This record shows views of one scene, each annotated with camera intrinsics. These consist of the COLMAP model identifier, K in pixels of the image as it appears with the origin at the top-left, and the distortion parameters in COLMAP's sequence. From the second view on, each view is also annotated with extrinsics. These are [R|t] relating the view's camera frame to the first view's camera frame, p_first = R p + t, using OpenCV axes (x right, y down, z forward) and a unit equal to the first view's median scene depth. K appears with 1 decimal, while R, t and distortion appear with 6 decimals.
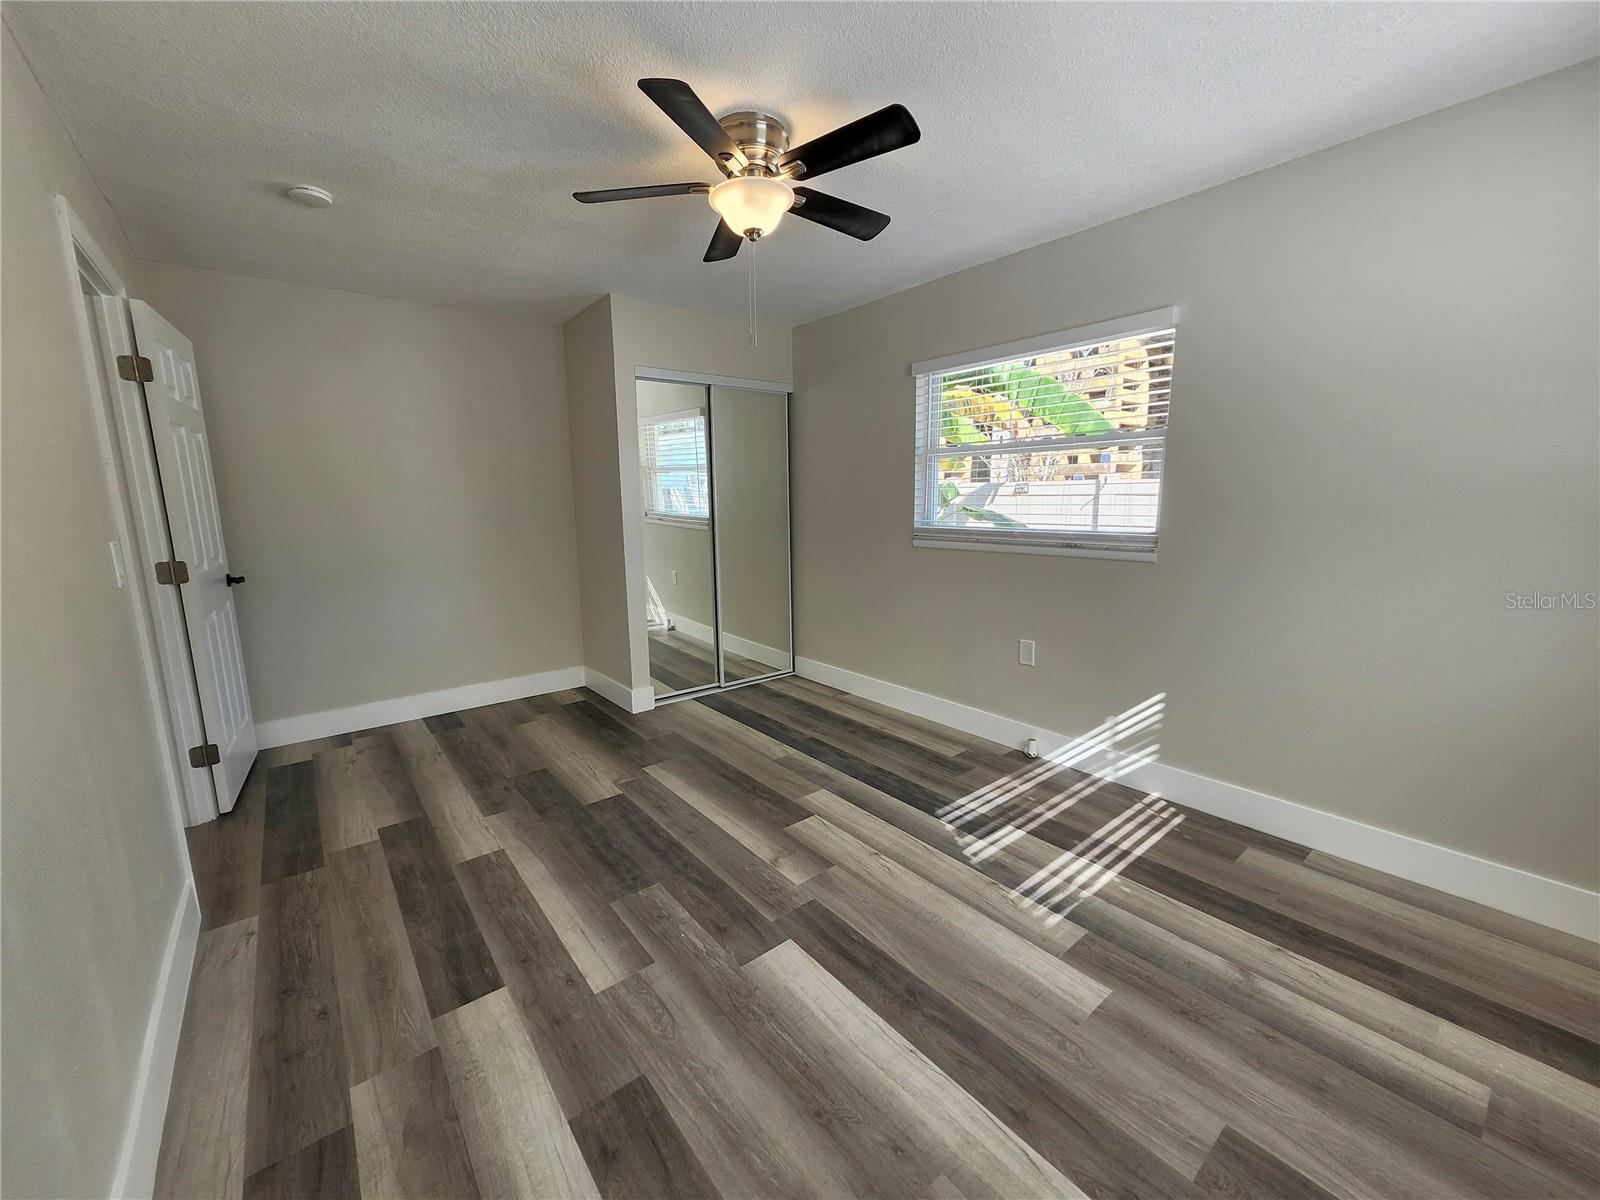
lens RADIAL K [[629.6, 0, 795.1], [0, 629.6, 600.9], [0, 0, 1]] dist [-0.002909, -0.000148]
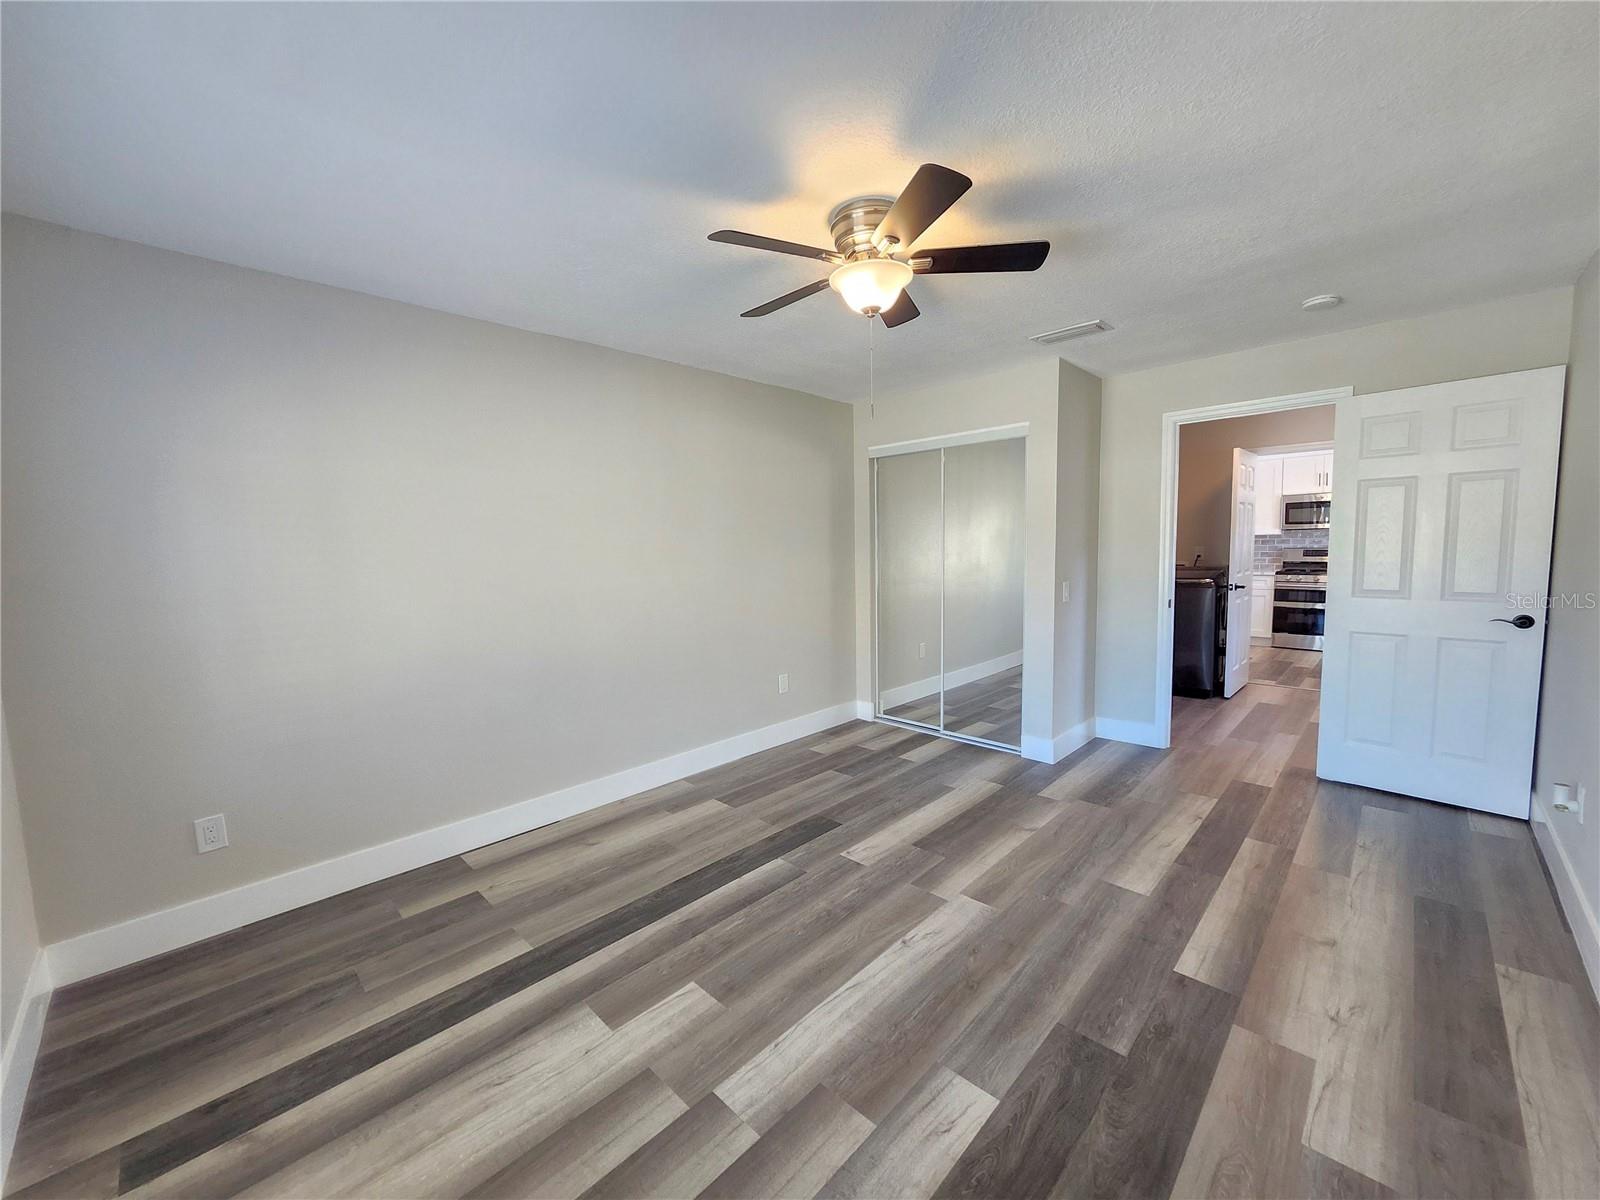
lens RADIAL K [[625.7, 0, 792.1], [0, 625.7, 602.2], [0, 0, 1]] dist [-0.000245, -0.000407]
pose [[-0.111986, -0.087474, 0.989852, -1.114408], [0.195825, 0.974642, 0.108284, -0.232692], [-0.974224, 0.205964, -0.092017, 1.214788]]
